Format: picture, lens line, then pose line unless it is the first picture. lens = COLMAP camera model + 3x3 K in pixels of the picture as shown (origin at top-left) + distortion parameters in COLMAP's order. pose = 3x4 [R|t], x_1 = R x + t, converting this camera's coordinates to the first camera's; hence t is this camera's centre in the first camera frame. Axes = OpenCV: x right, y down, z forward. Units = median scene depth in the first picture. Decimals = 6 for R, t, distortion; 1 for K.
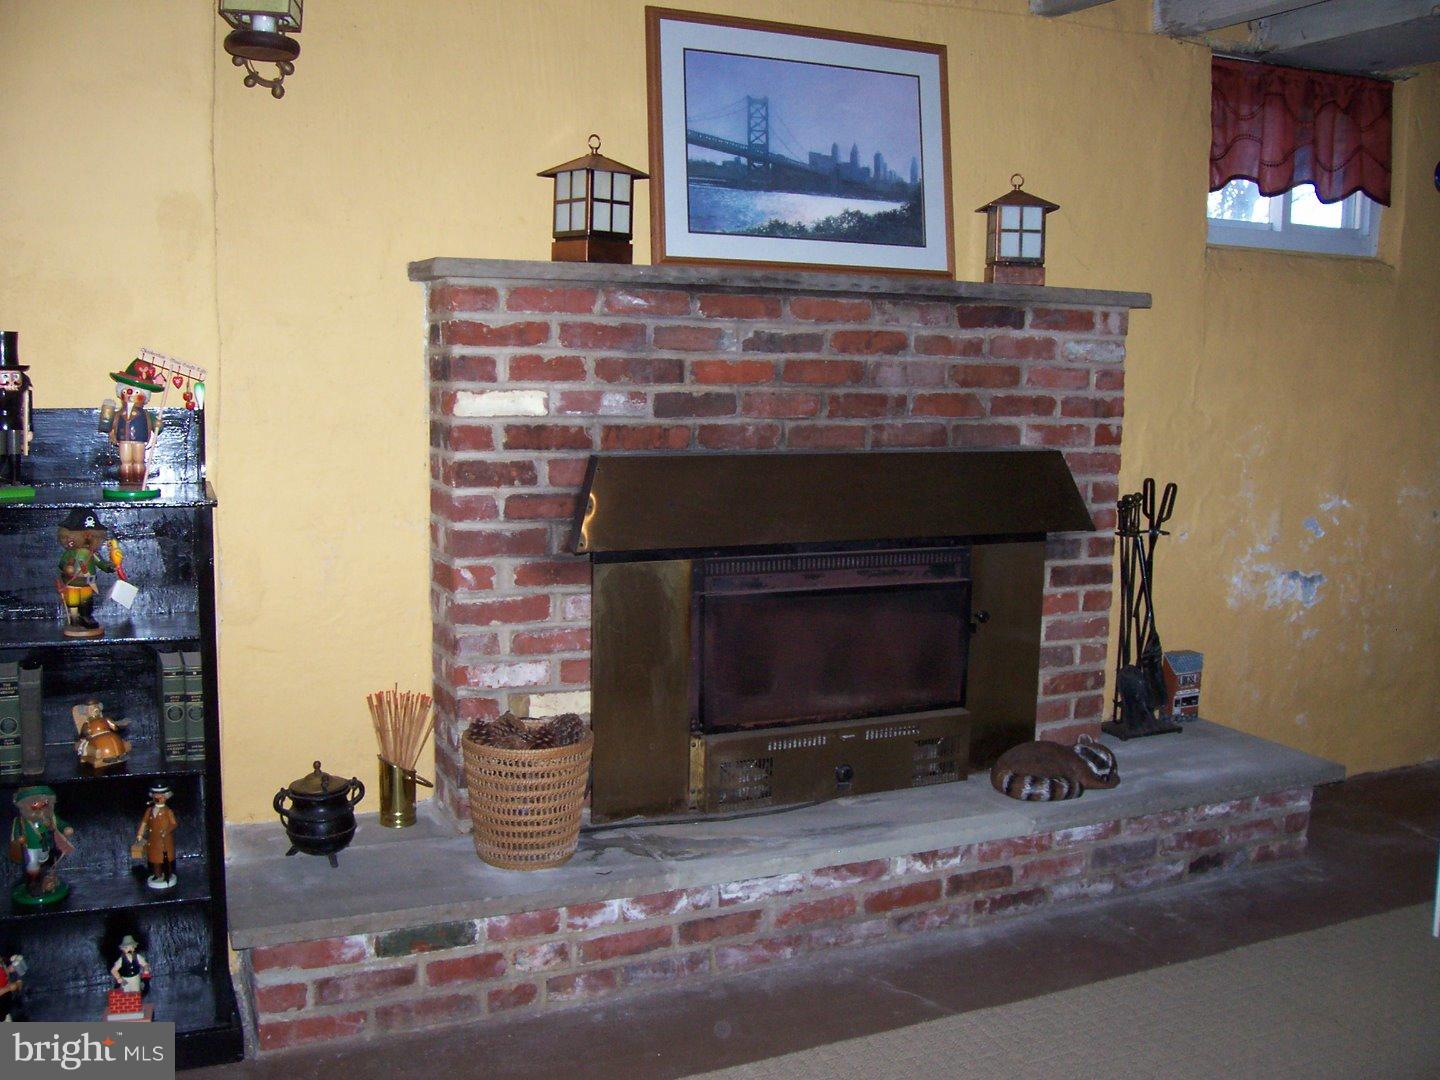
lens RADIAL K [[1458.7, 0, 719.3], [0, 1458.7, 572.7], [0, 0, 1]] dist [-0.223799, 0.428208]
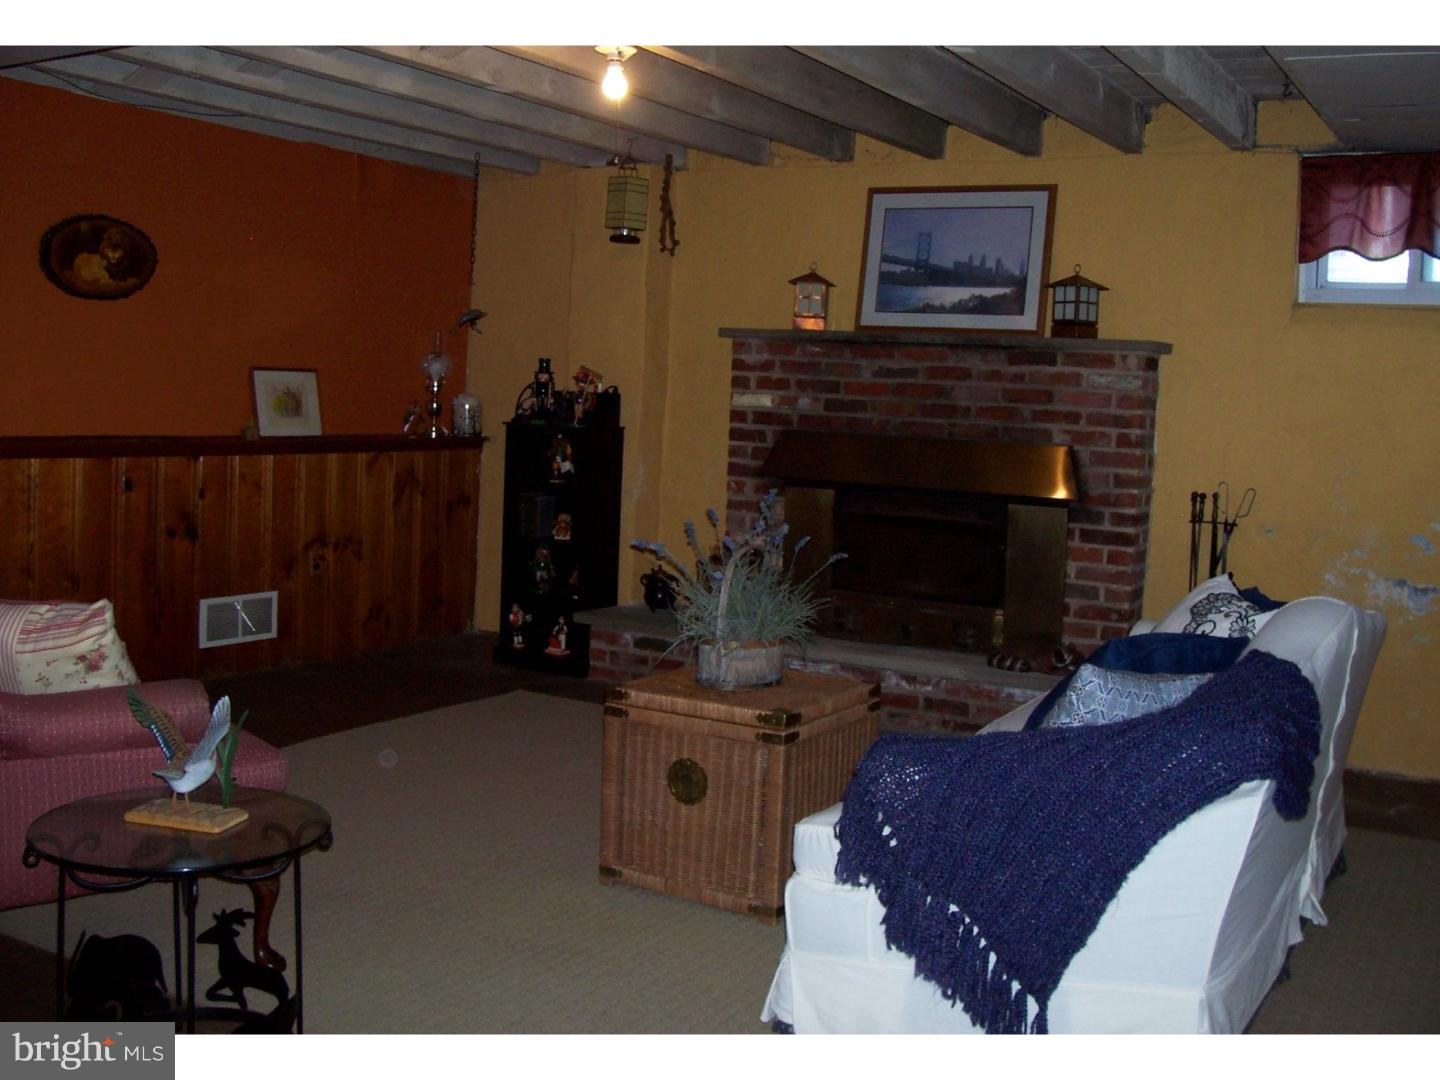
lens RADIAL K [[1458.7, 0, 719.3], [0, 1458.7, 572.7], [0, 0, 1]] dist [-0.223799, 0.428208]
pose [[0.558802, 0.109161, -0.822085, 1.357409], [-0.159225, 0.986978, 0.022825, 0.072021], [0.813872, 0.118142, 0.568907, -0.136263]]
